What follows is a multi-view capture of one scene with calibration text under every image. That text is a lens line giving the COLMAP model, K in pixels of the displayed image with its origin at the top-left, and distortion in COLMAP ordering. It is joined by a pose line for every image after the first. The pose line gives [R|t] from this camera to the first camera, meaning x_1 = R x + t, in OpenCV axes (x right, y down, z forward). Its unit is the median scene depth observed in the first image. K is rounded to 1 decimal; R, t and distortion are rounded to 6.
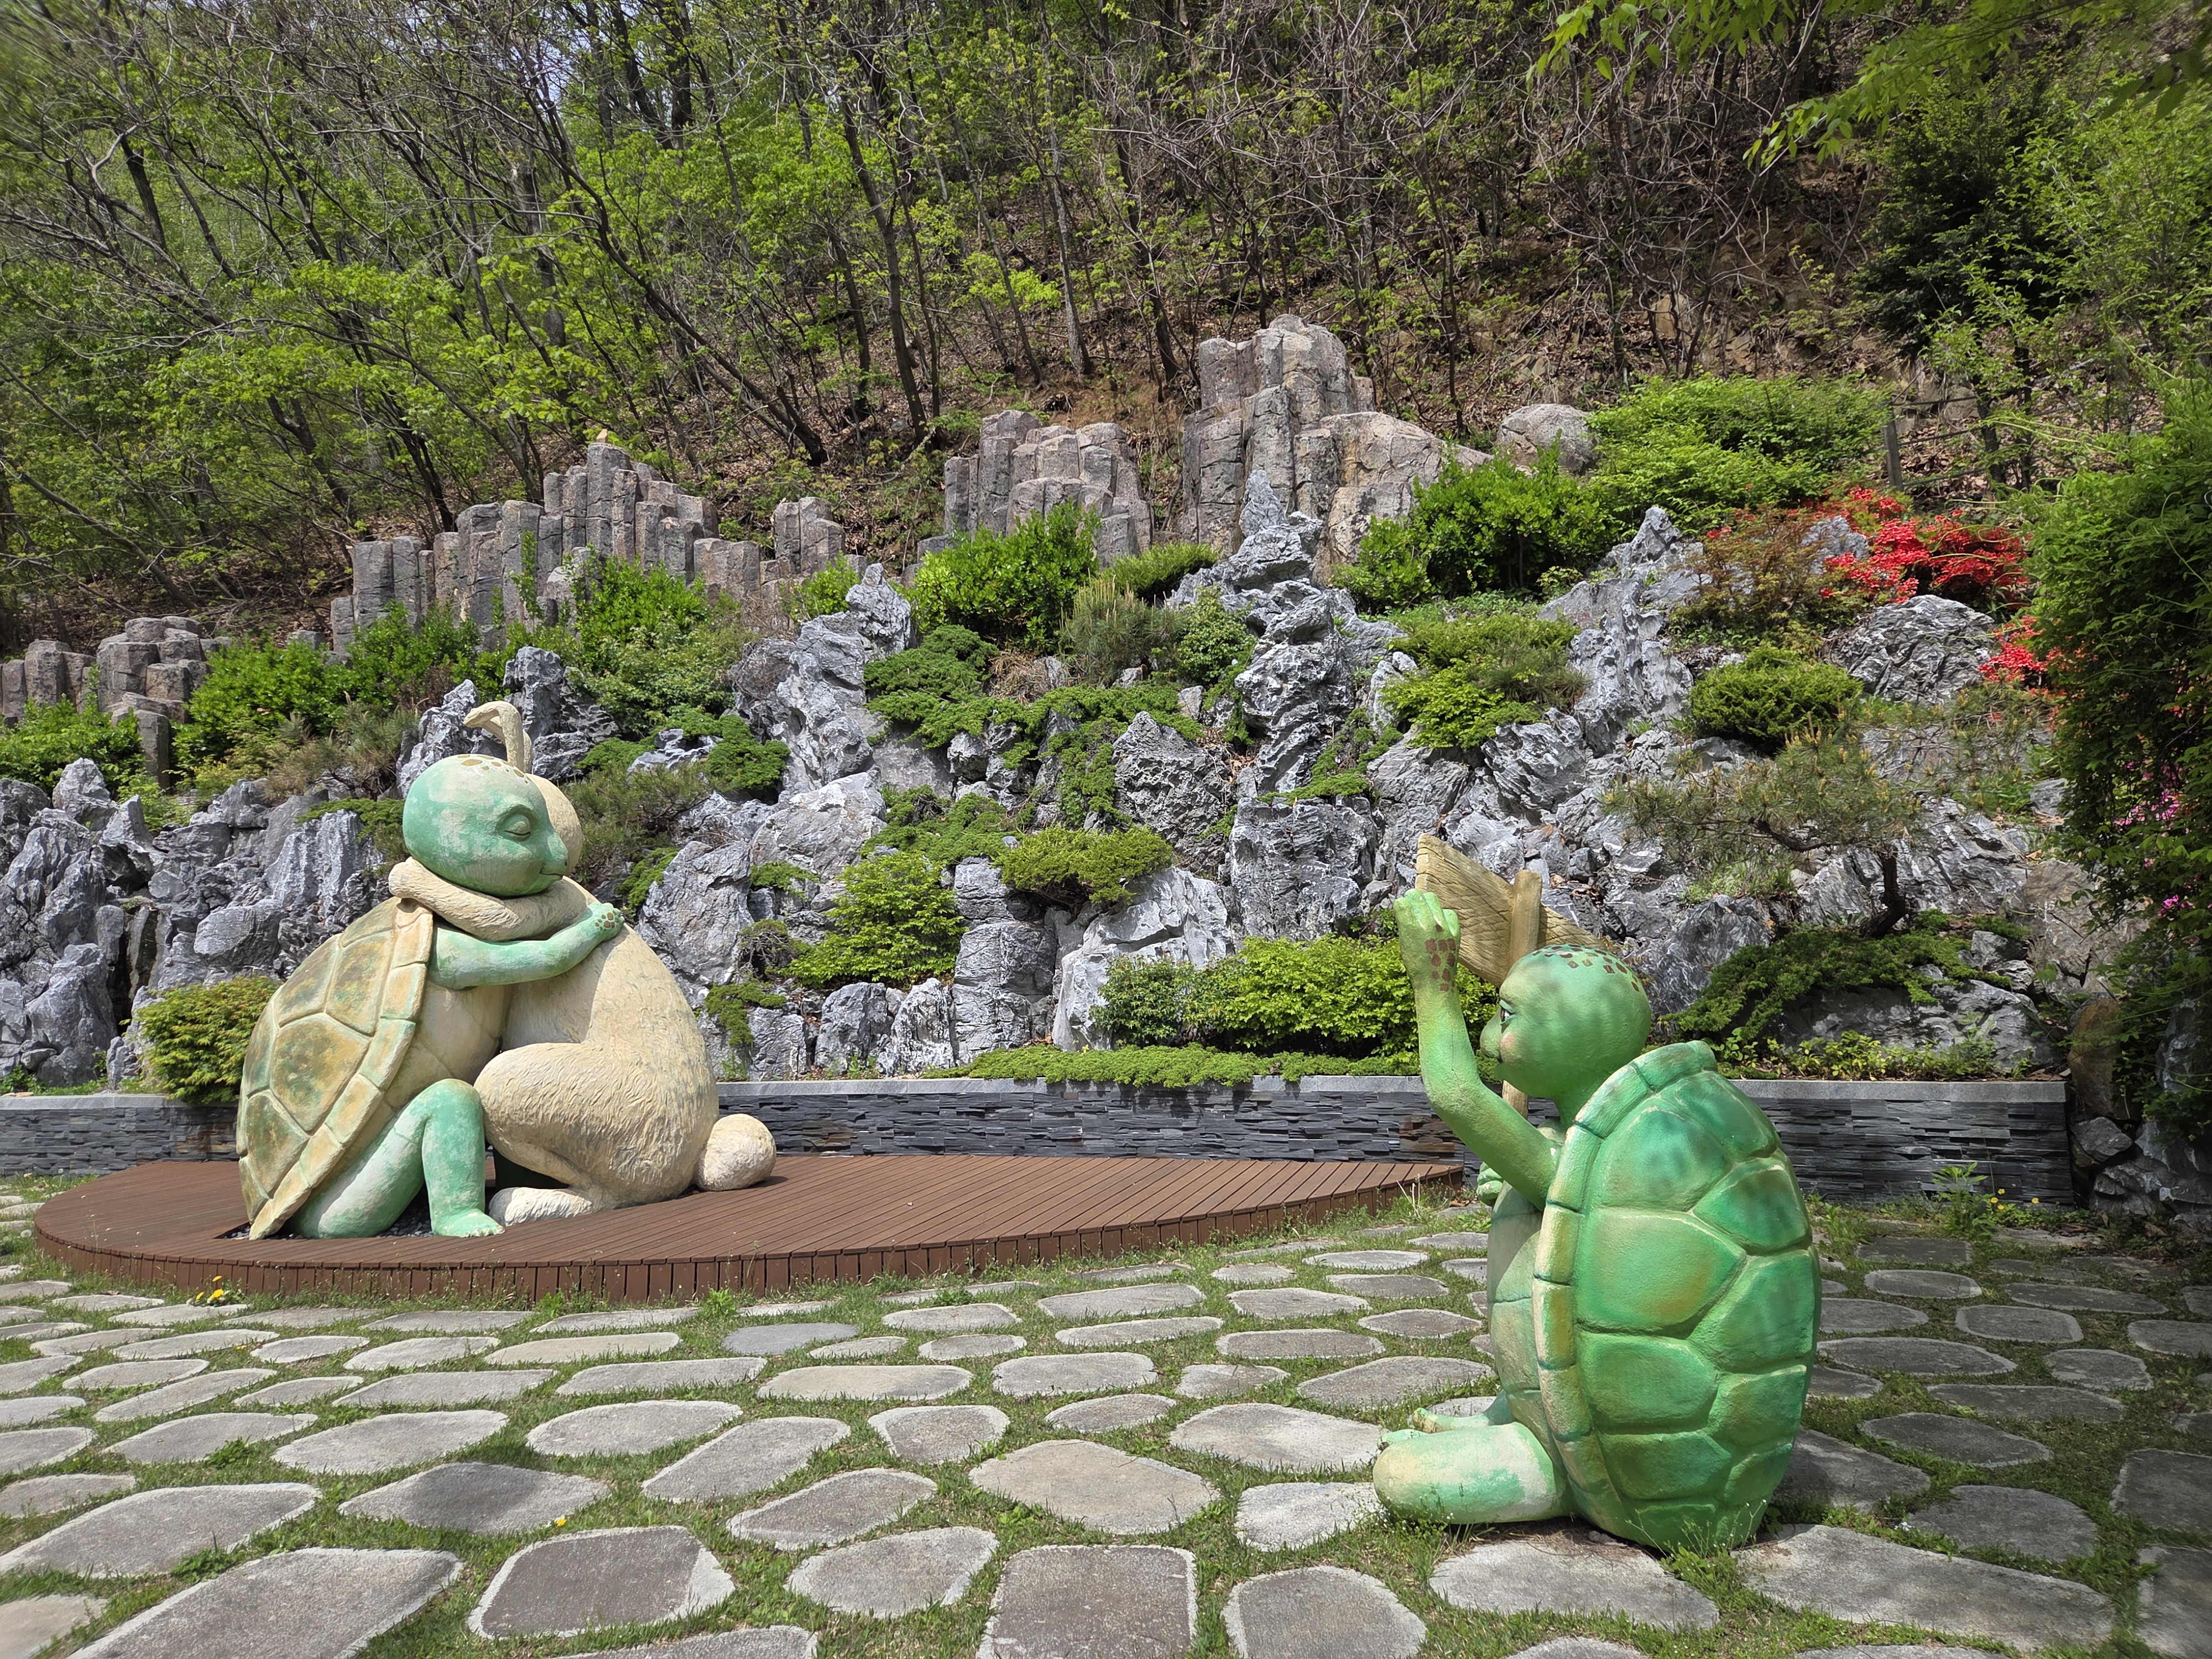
lens RADIAL K [[1497.7, 0, 1103.7], [0, 1497.7, 830.2], [0, 0, 1]] dist [0.051424, -0.034408]
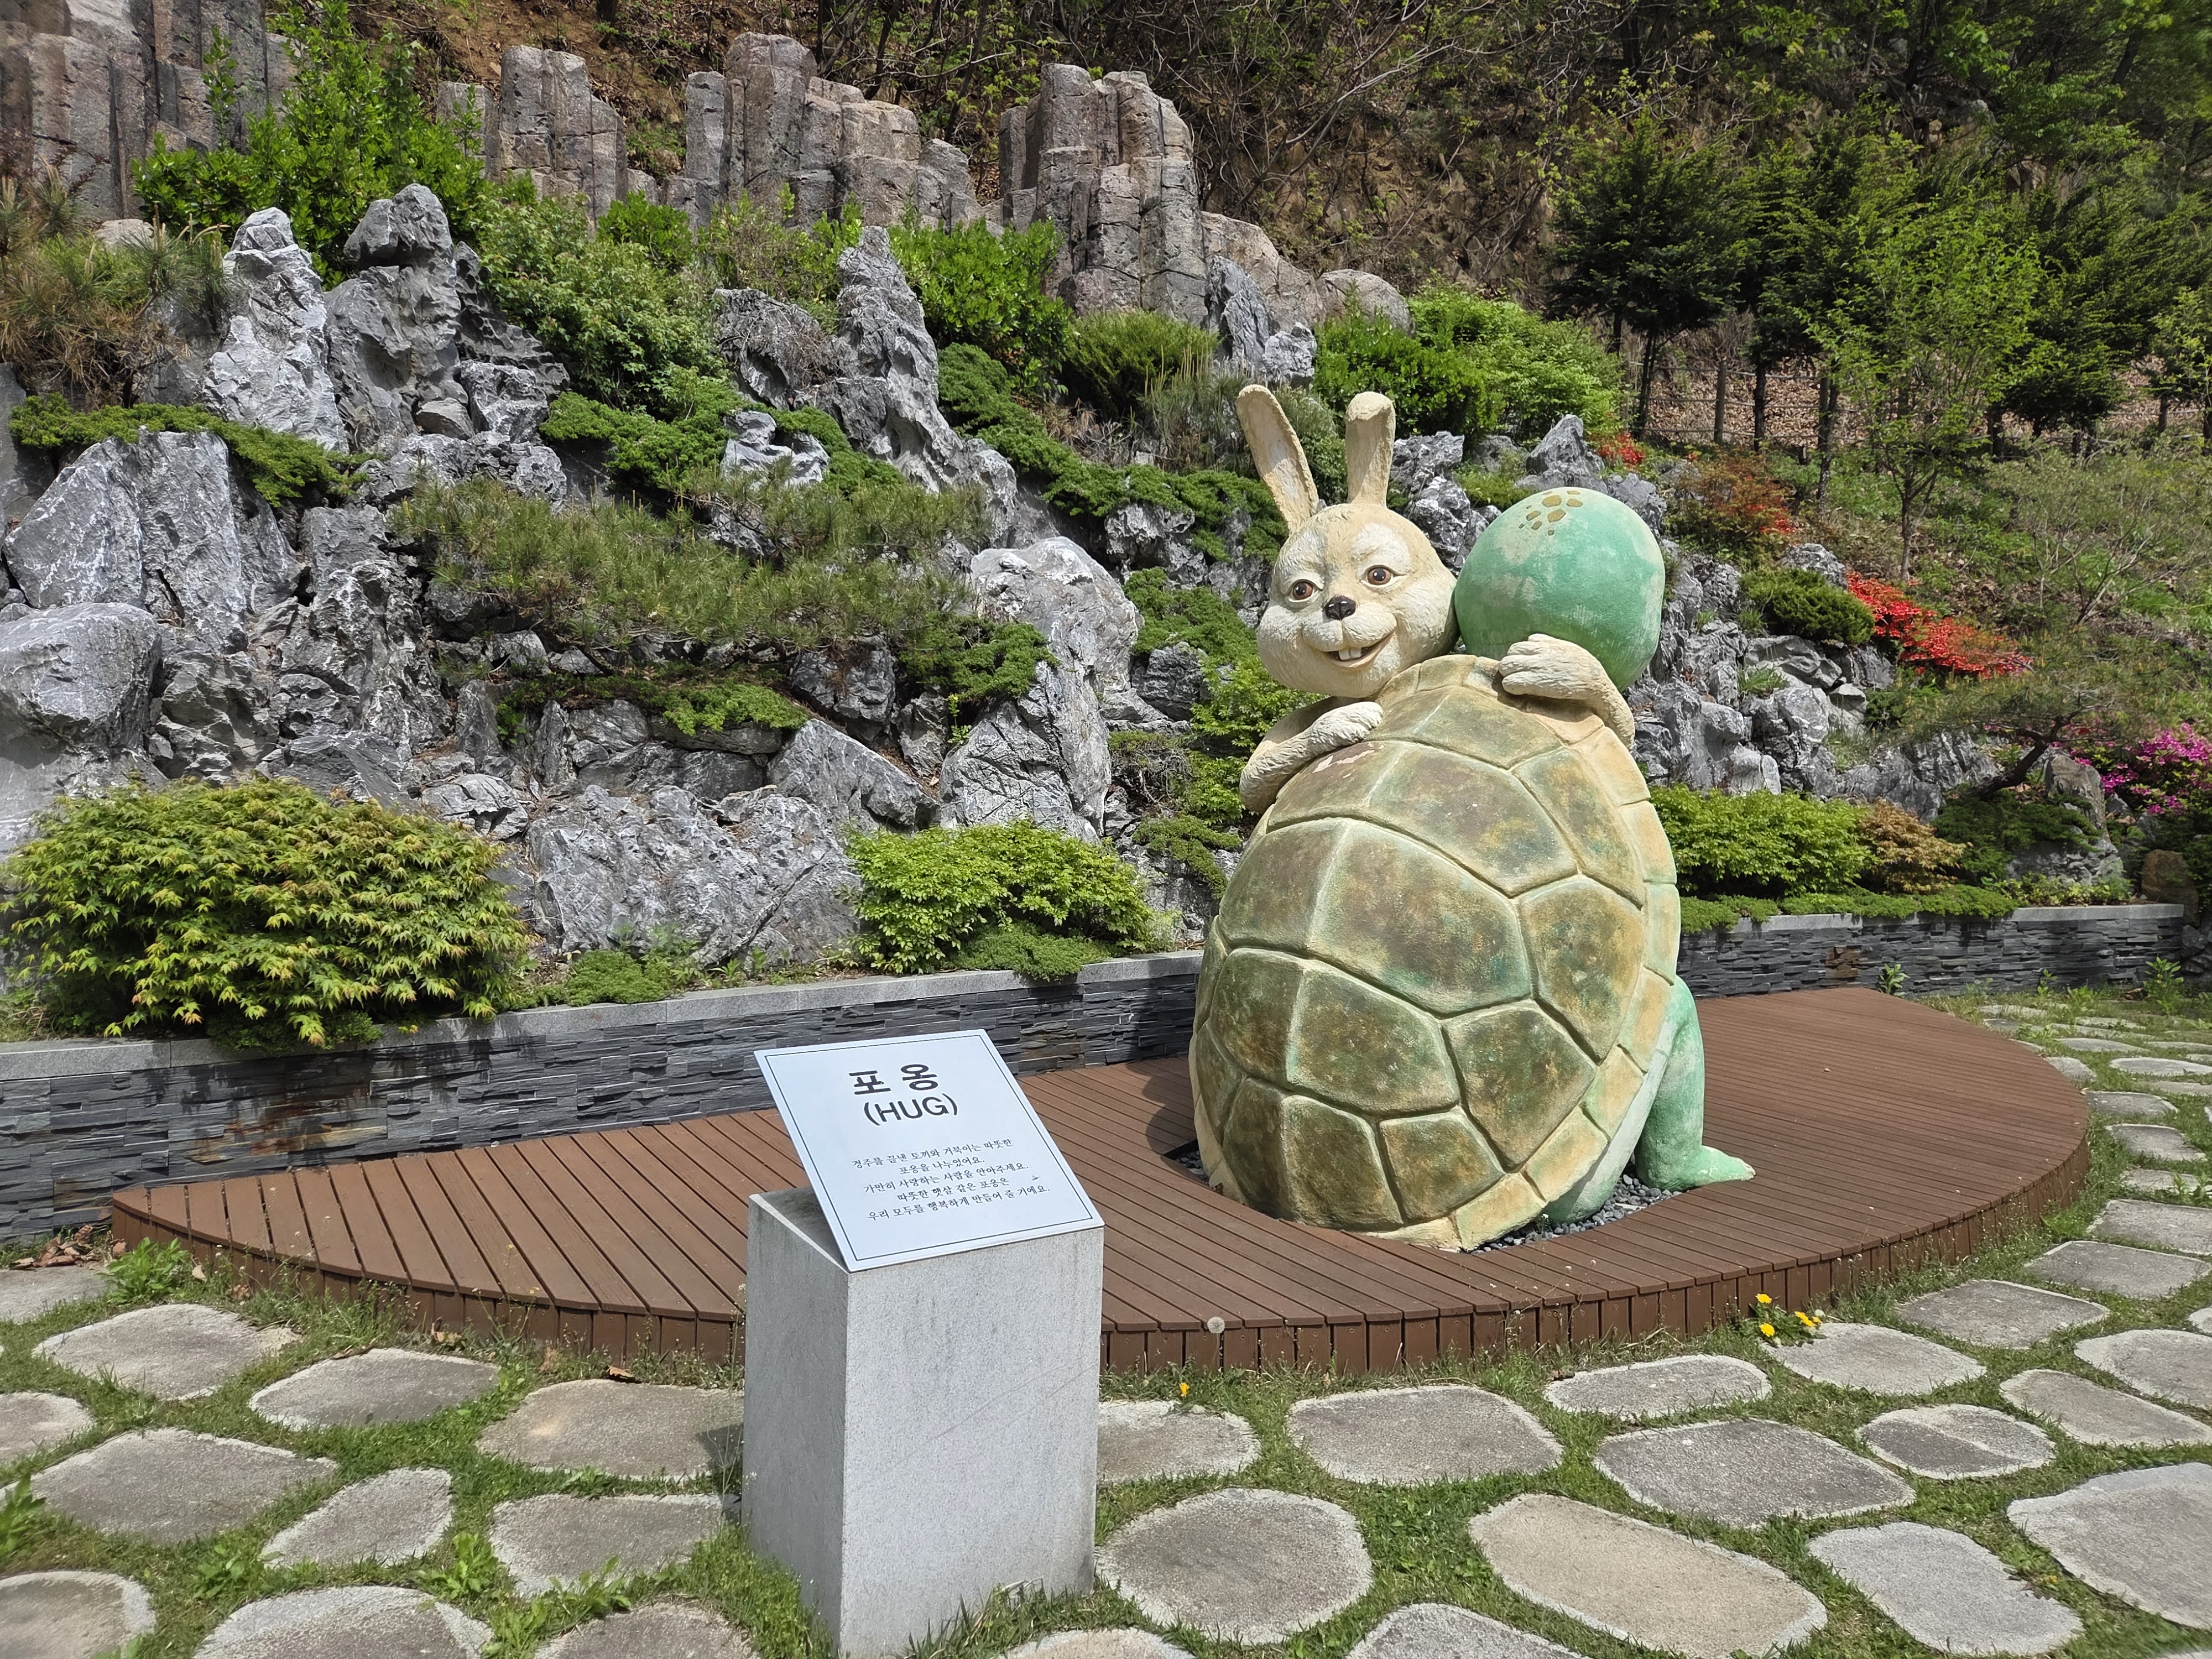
lens RADIAL K [[1497.7, 0, 1094.0], [0, 1497.7, 816.2], [0, 0, 1]] dist [0.051424, -0.034408]
pose [[0.643860, 0.013702, 0.765021, -1.009579], [-0.104322, 0.992075, 0.070031, 0.065019], [-0.757998, -0.124898, 0.640186, 0.671661]]
